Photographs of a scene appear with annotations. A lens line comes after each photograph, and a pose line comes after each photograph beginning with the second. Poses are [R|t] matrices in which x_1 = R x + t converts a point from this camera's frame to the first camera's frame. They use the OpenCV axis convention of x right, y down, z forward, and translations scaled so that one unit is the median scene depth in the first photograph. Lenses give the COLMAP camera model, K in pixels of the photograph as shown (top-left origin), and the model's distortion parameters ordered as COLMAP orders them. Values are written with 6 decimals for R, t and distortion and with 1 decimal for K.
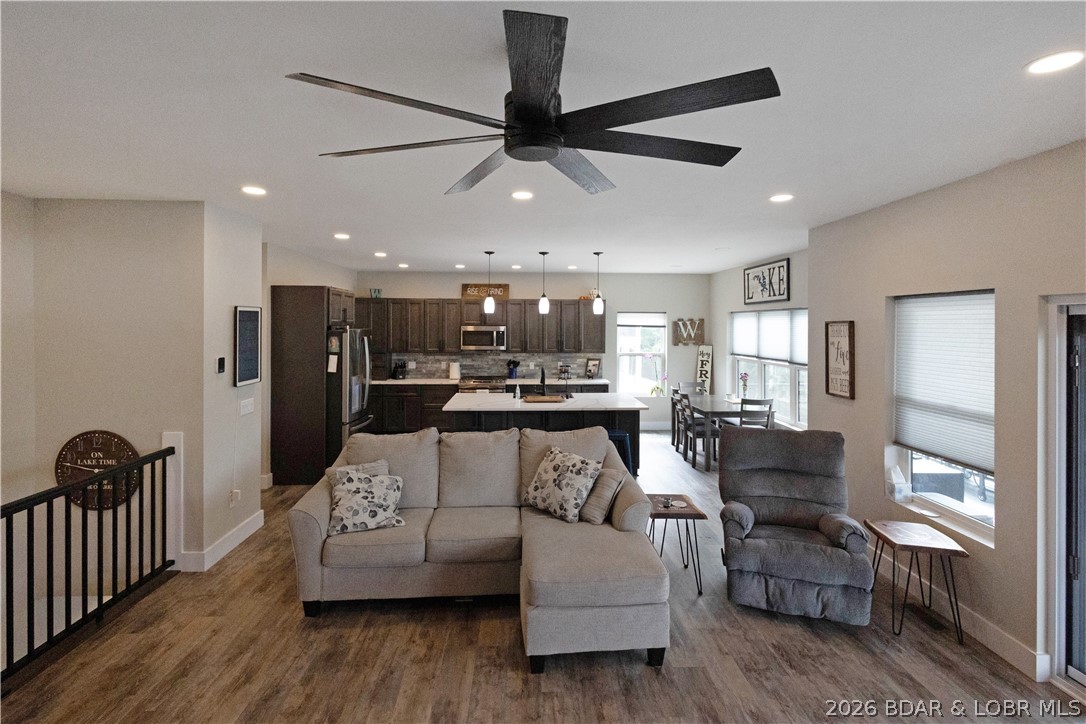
lens RADIAL K [[509.5, 0, 545.2], [0, 509.5, 341.6], [0, 0, 1]] dist [0.015434, -0.003894]
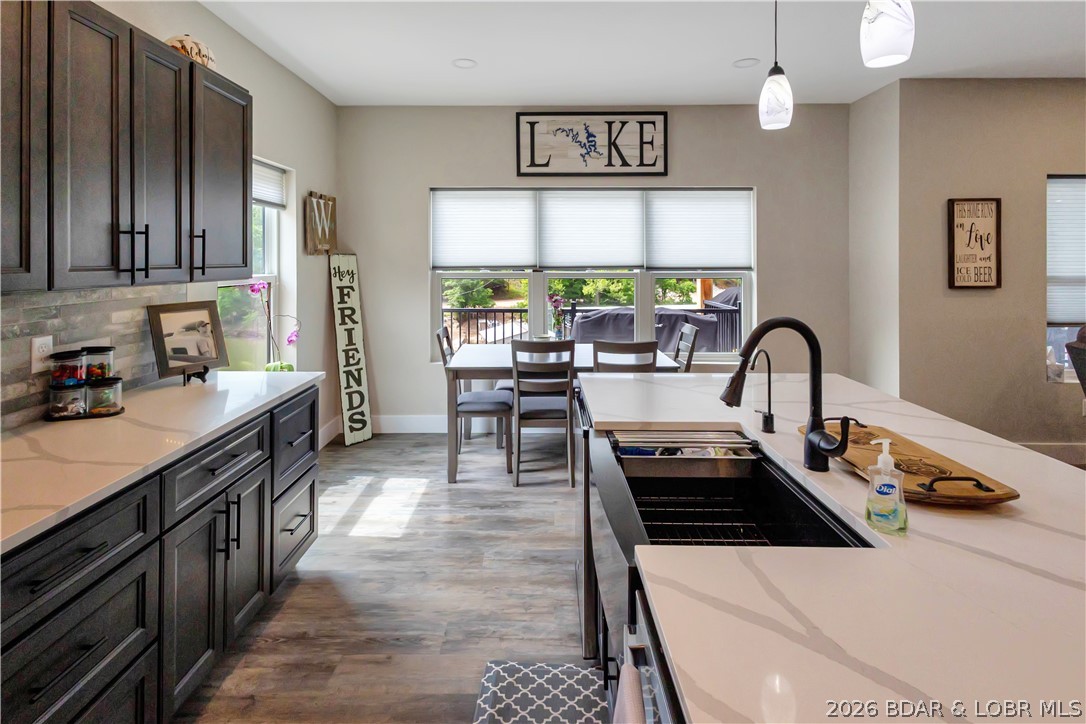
lens RADIAL K [[509.5, 0, 526.3], [0, 509.5, 273.0], [0, 0, 1]] dist [0.015434, -0.003894]
pose [[0.065061, -0.028413, 0.997477, -0.151696], [0.033120, 0.999105, 0.026299, 0.017638], [-0.997331, 0.031325, 0.065944, 0.823372]]
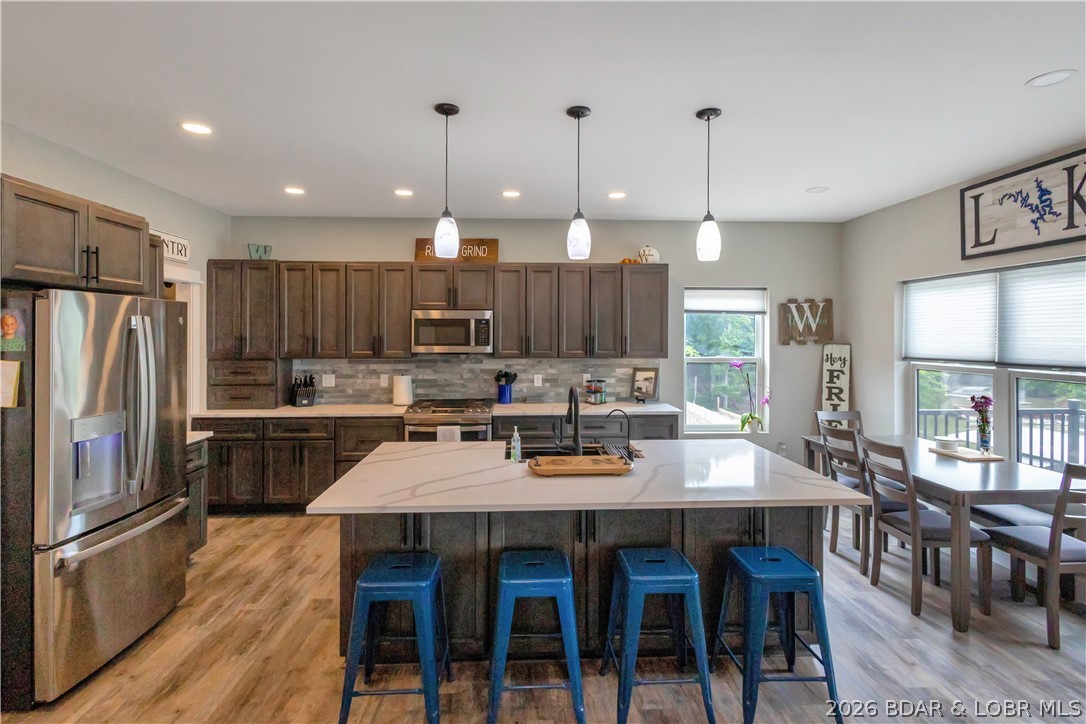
lens RADIAL K [[509.5, 0, 545.6], [0, 509.5, 327.1], [0, 0, 1]] dist [0.015434, -0.003894]
pose [[0.999898, -0.002924, 0.014004, -0.026115], [0.003590, 0.998852, -0.047767, 0.014828], [-0.013848, 0.047812, 0.998760, 0.431730]]
